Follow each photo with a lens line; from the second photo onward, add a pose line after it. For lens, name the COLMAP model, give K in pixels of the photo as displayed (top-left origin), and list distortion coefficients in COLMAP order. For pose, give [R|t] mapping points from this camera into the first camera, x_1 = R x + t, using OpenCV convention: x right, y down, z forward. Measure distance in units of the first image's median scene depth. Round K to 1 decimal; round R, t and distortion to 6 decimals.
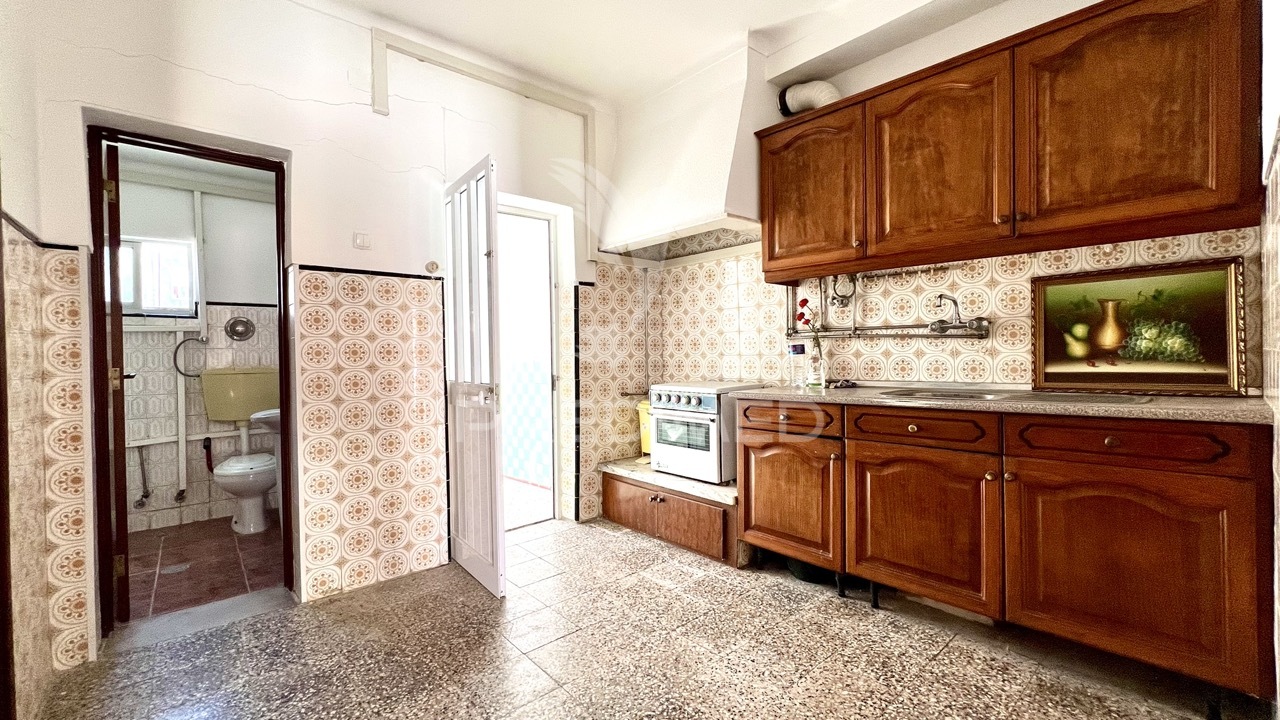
lens RADIAL K [[513.0, 0, 640.0], [0, 513.0, 360.0], [0, 0, 1]] dist [-0.002073, -0.000005]
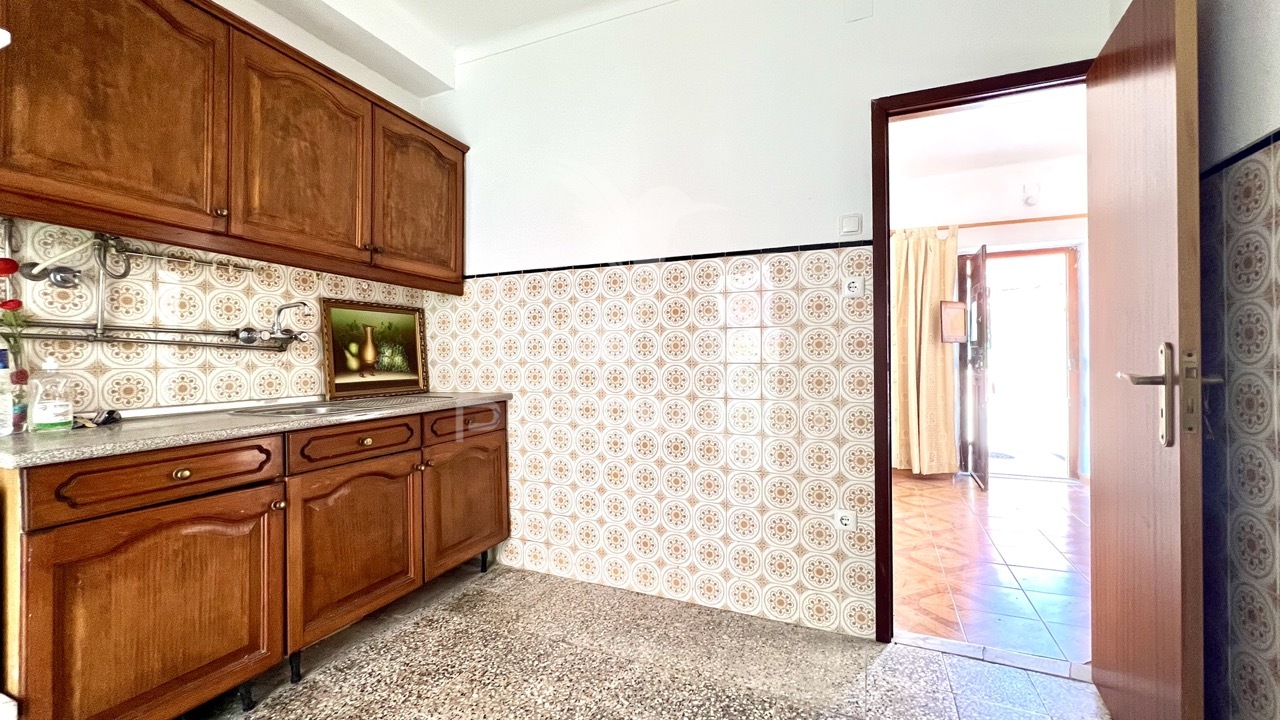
lens RADIAL K [[513.0, 0, 640.0], [0, 513.0, 360.0], [0, 0, 1]] dist [-0.002073, -0.000005]
pose [[-0.420493, 0.021132, 0.907050, -0.521689], [0.025680, 0.999605, -0.011383, 0.002310], [-0.906932, 0.018507, -0.420869, 0.865171]]
